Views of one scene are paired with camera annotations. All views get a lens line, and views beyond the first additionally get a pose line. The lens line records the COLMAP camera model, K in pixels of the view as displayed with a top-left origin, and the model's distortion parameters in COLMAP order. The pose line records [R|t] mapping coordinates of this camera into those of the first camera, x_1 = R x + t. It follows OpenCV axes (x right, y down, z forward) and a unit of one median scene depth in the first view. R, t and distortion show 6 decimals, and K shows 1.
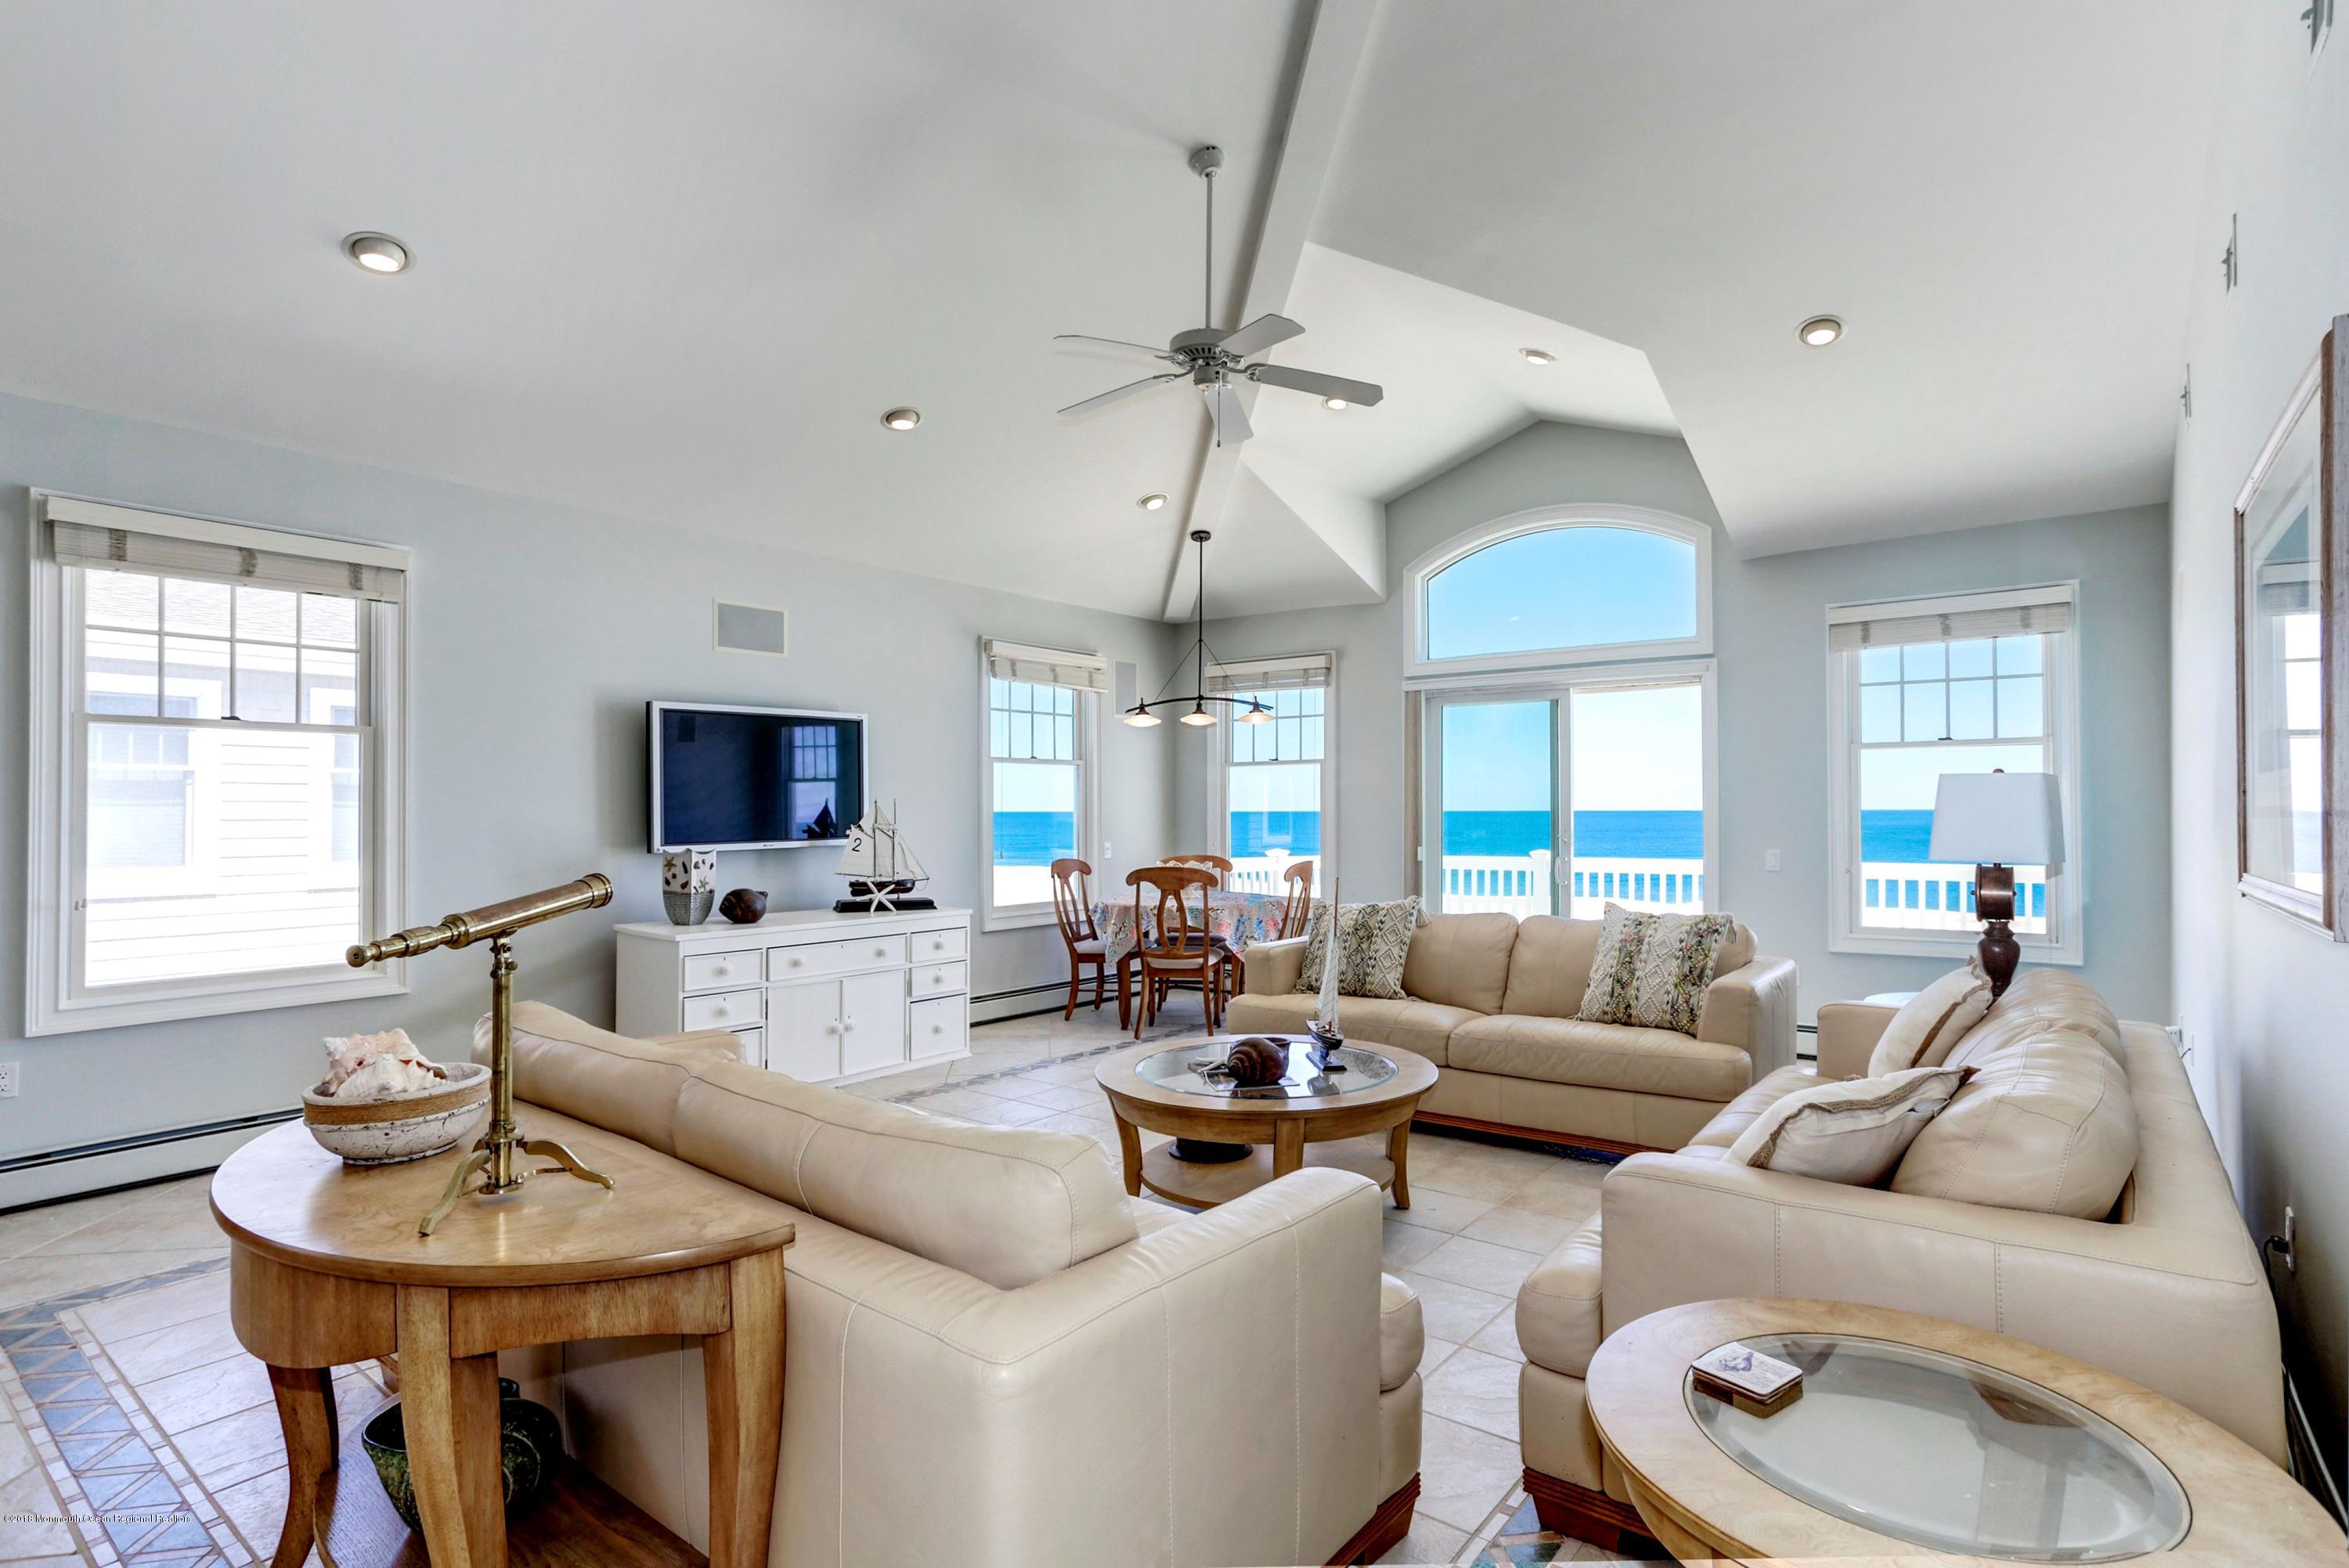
lens RADIAL K [[1178.3, 0, 1178.9], [0, 1178.3, 804.9], [0, 0, 1]] dist [-0.021651, 0.015946]
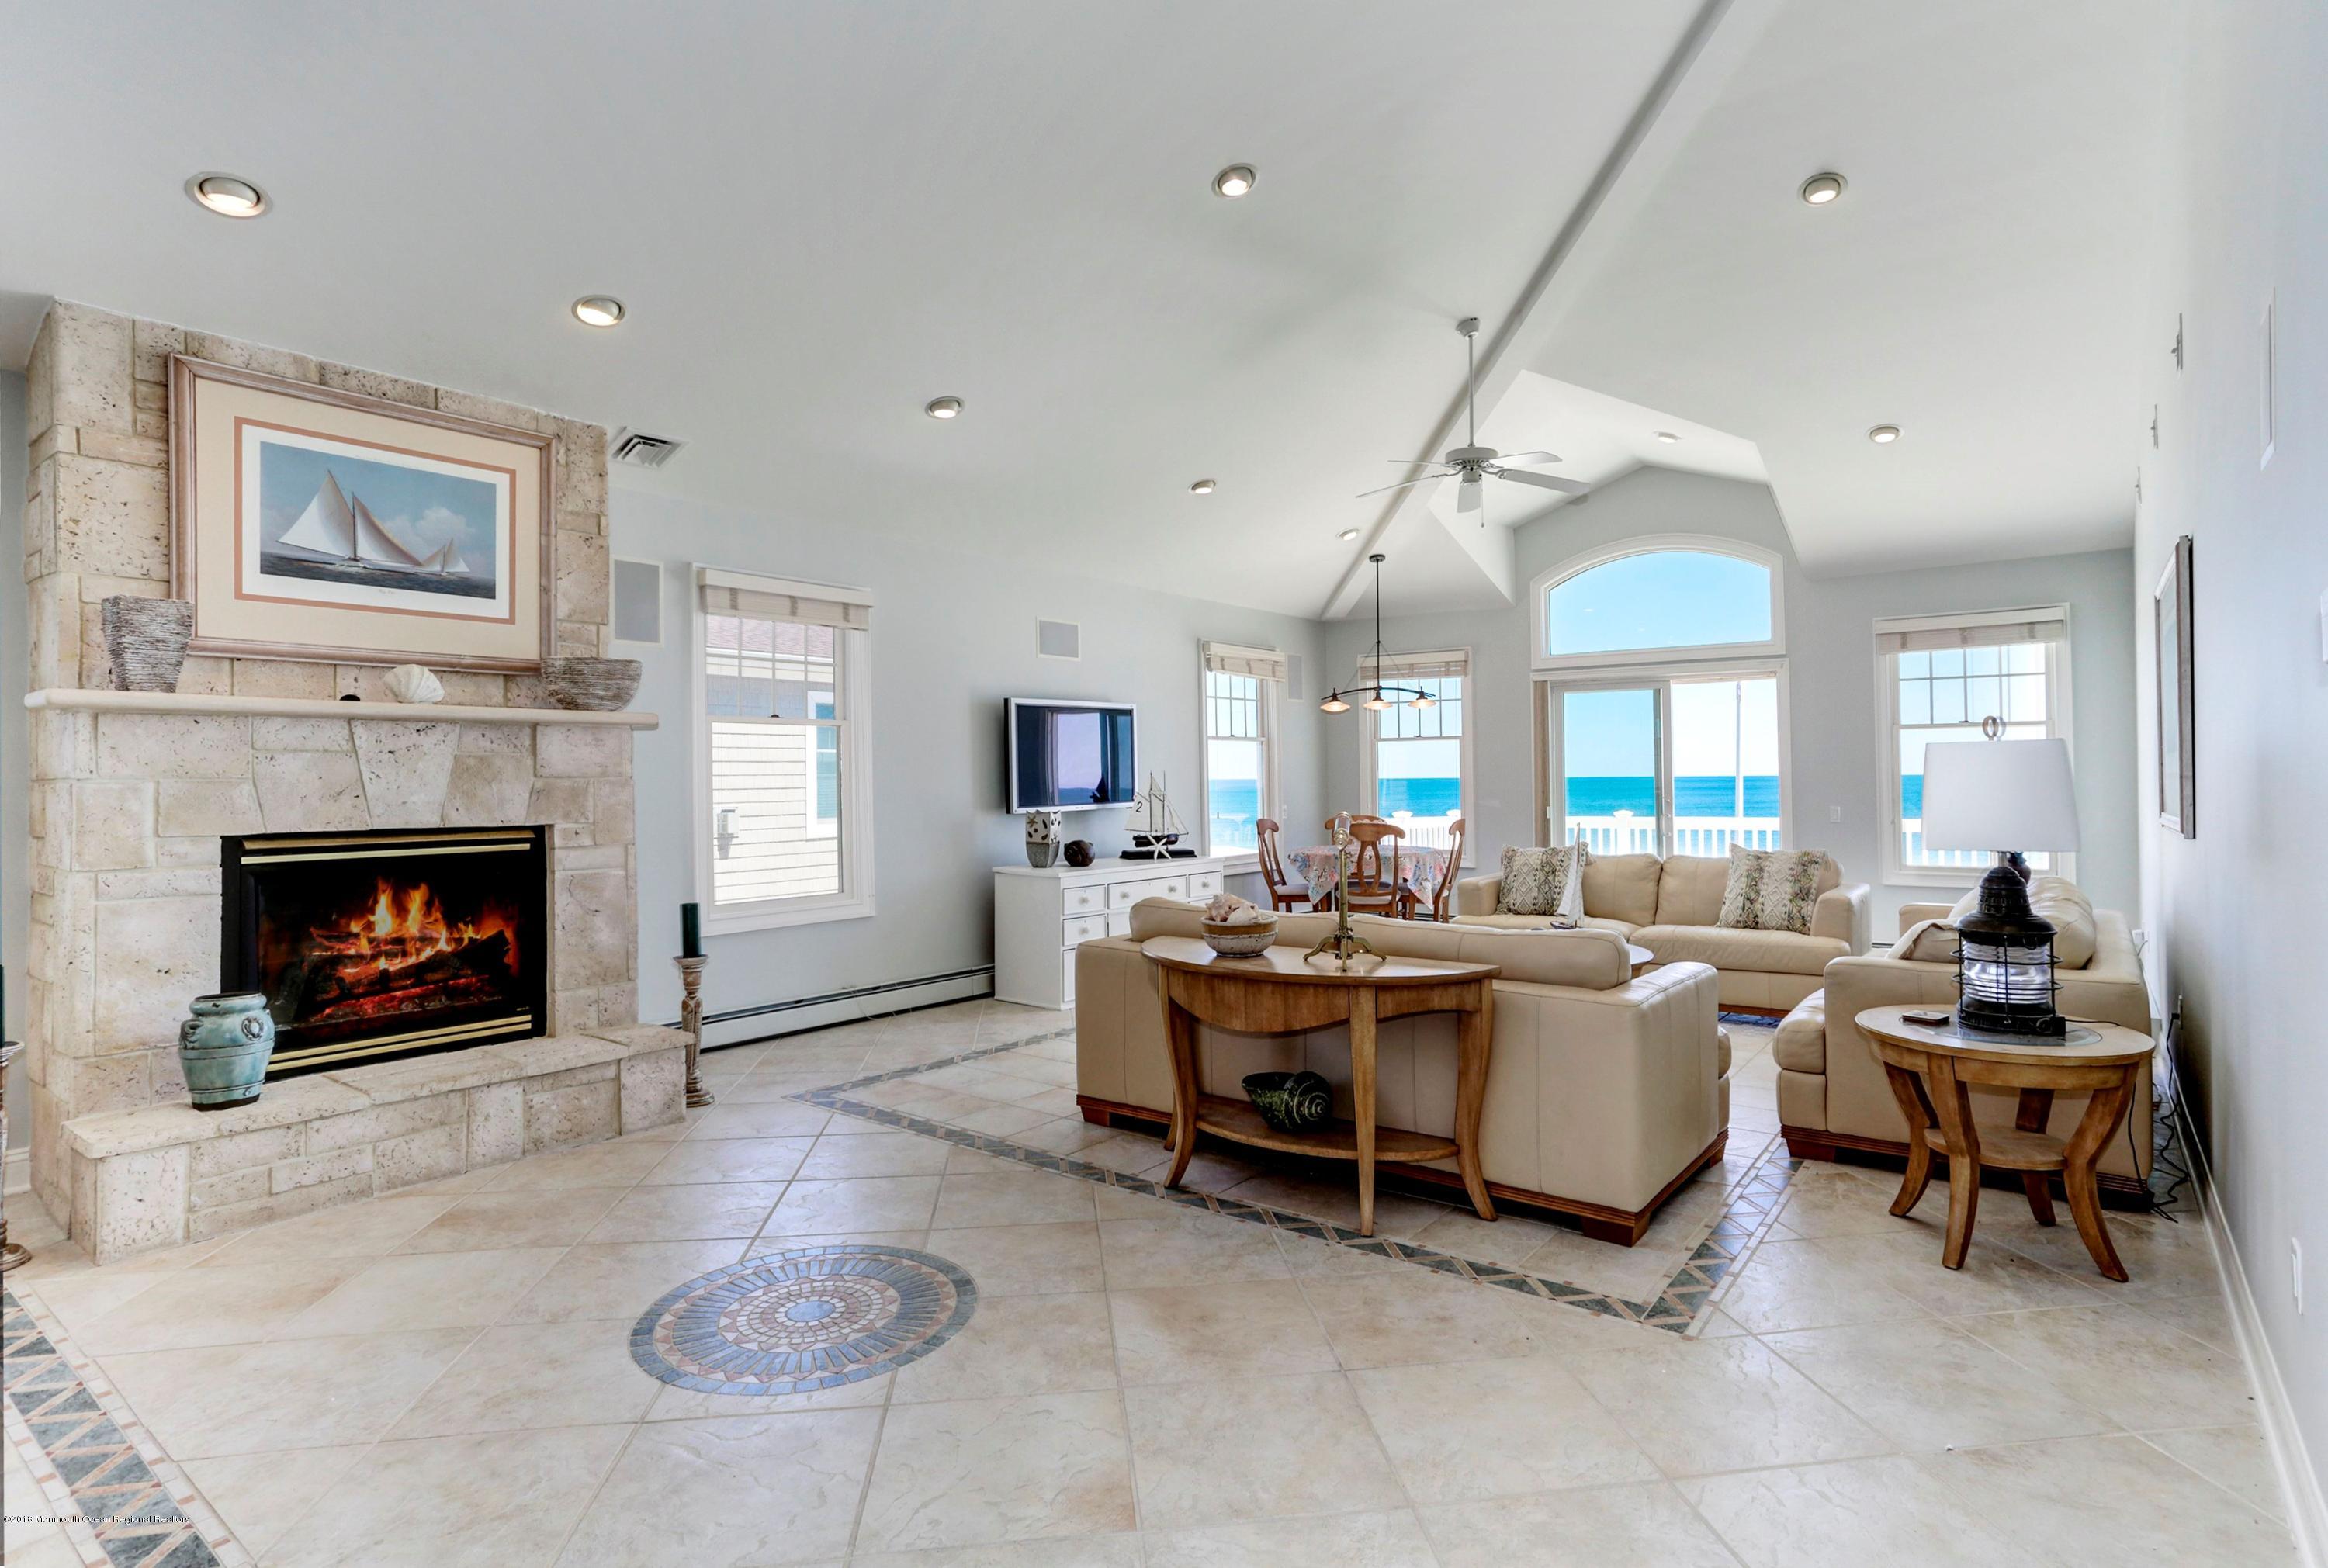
lens RADIAL K [[1167.7, 0, 1223.6], [0, 1167.7, 766.7], [0, 0, 1]] dist [-0.021651, 0.015946]
pose [[0.999713, -0.006155, 0.023159, -0.201149], [0.006277, 0.999967, -0.005173, -0.002731], [-0.023127, 0.005317, 0.999718, -0.267099]]
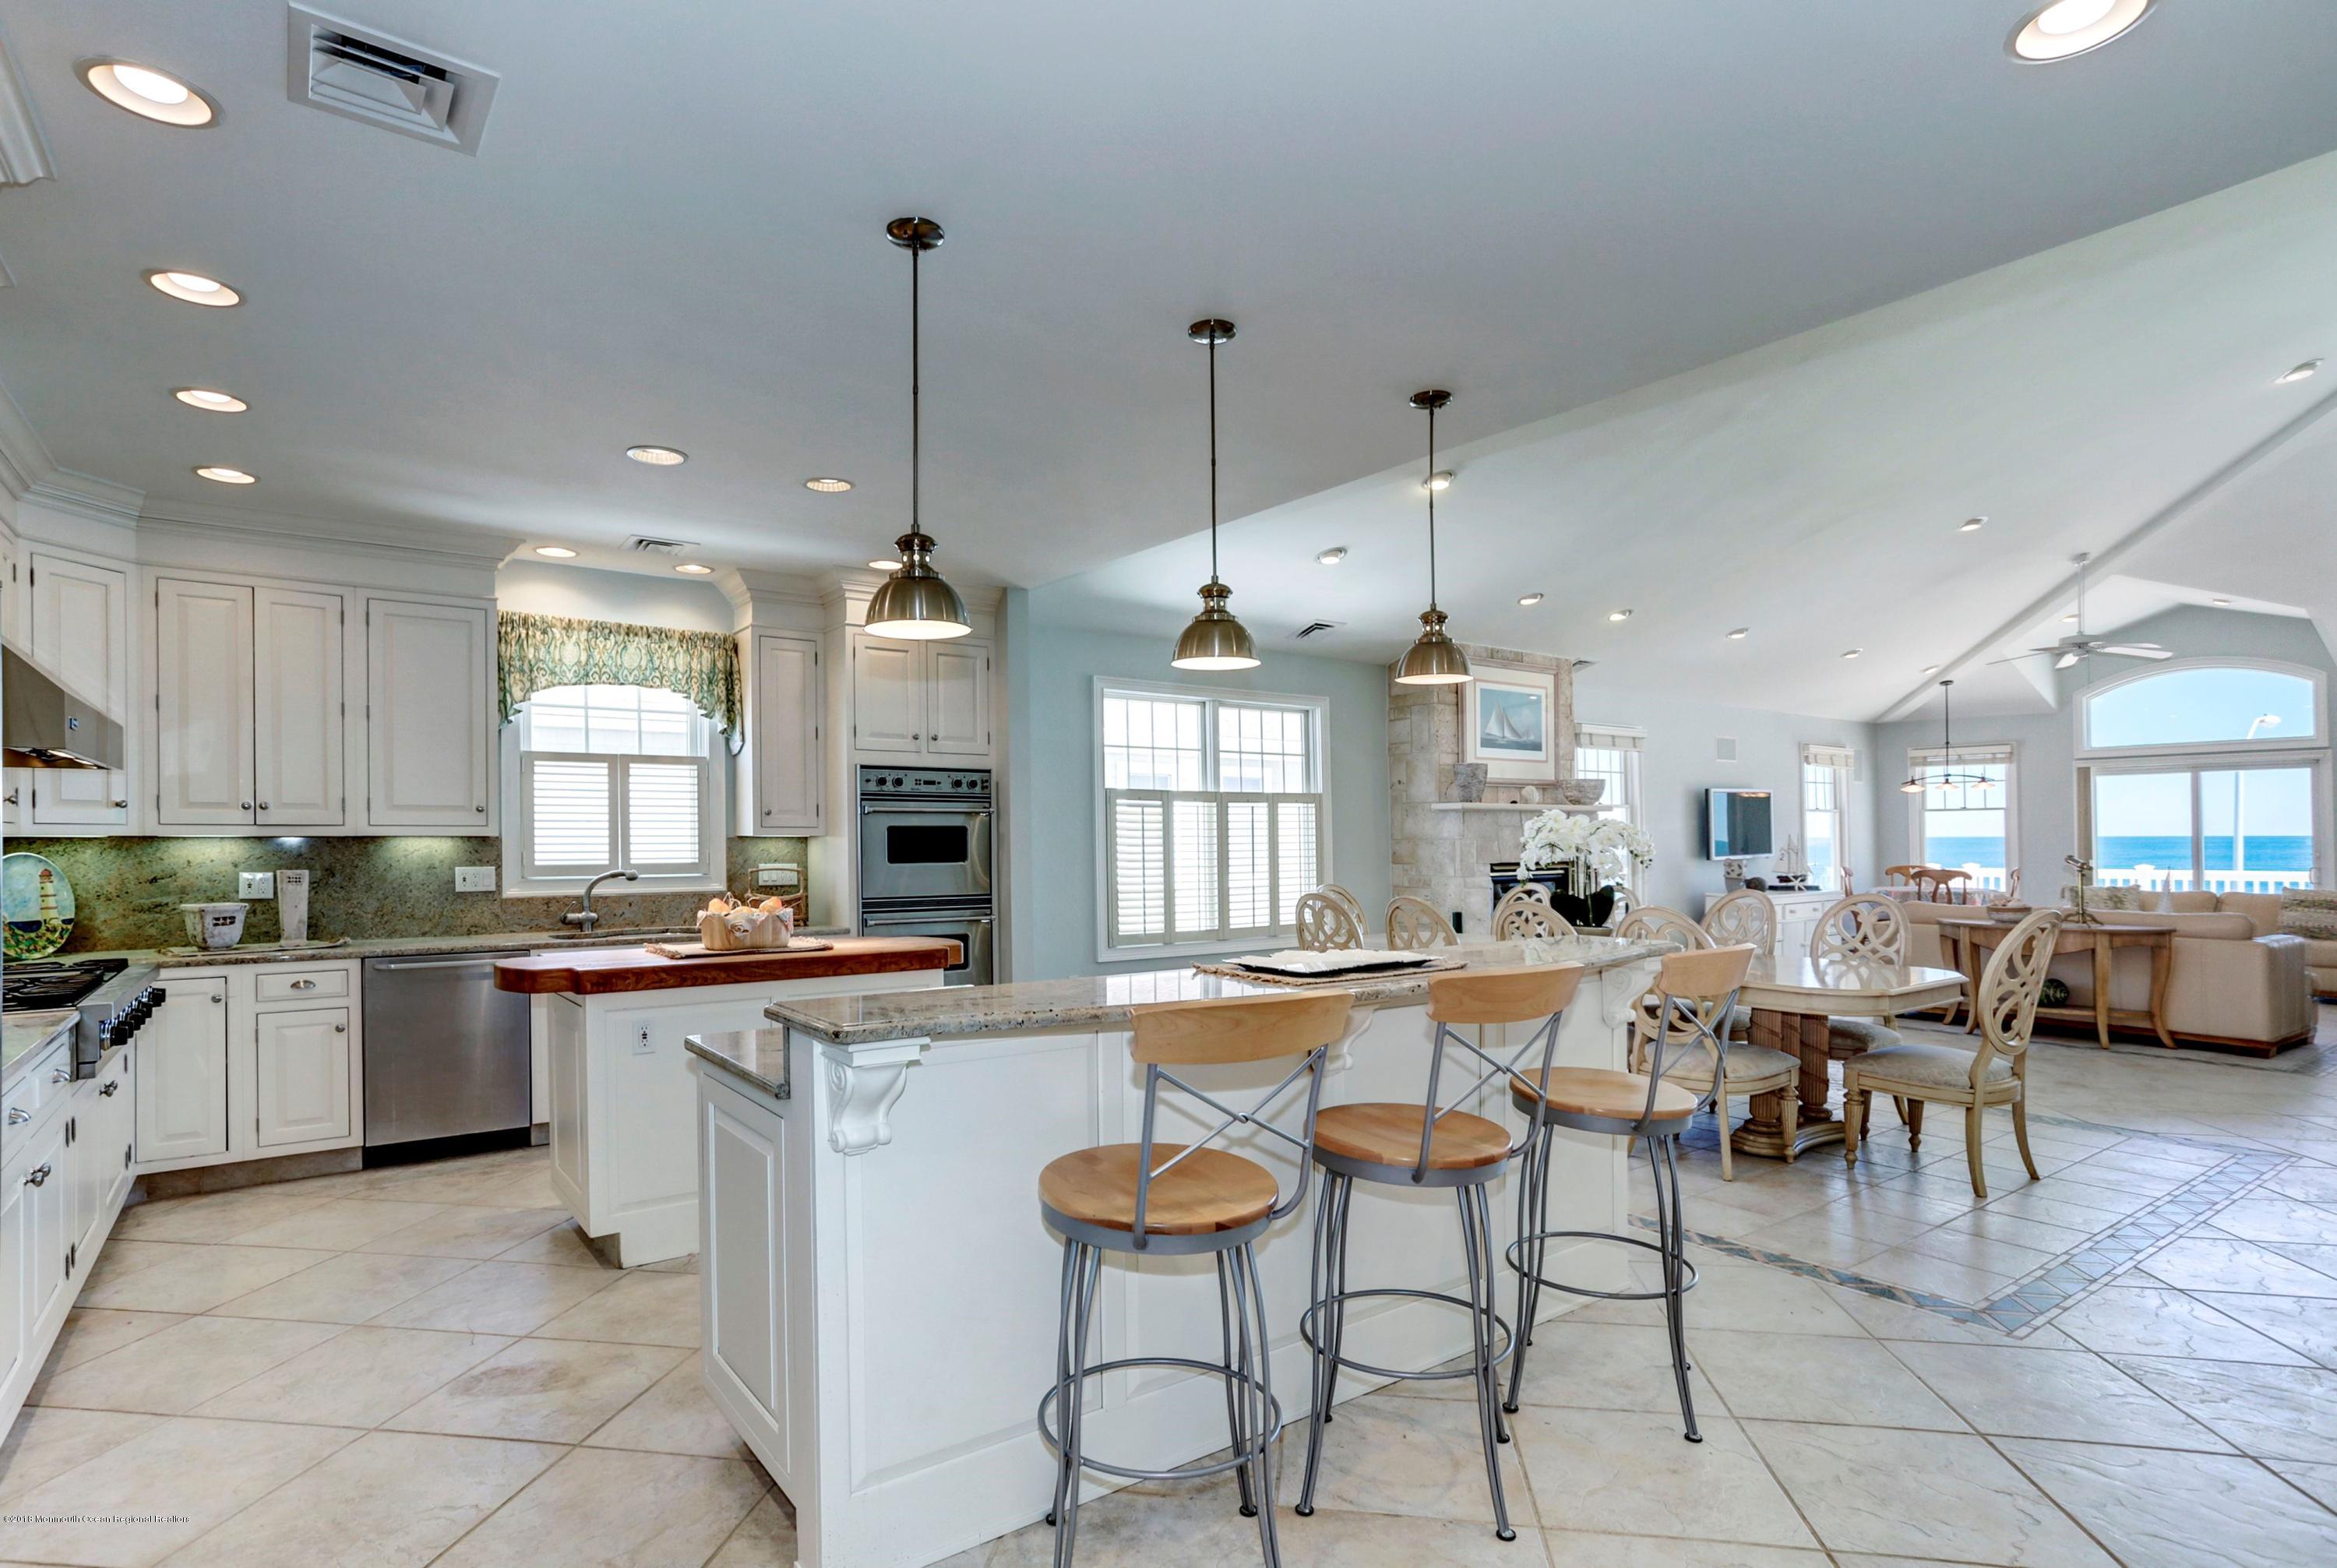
lens RADIAL K [[1172.3, 0, 1115.0], [0, 1172.3, 826.0], [0, 0, 1]] dist [-0.021651, 0.015946]
pose [[0.954061, -0.005041, -0.299570, -0.701715], [0.004054, 0.999984, -0.003918, -0.014031], [0.299585, 0.002524, 0.954066, -1.113263]]
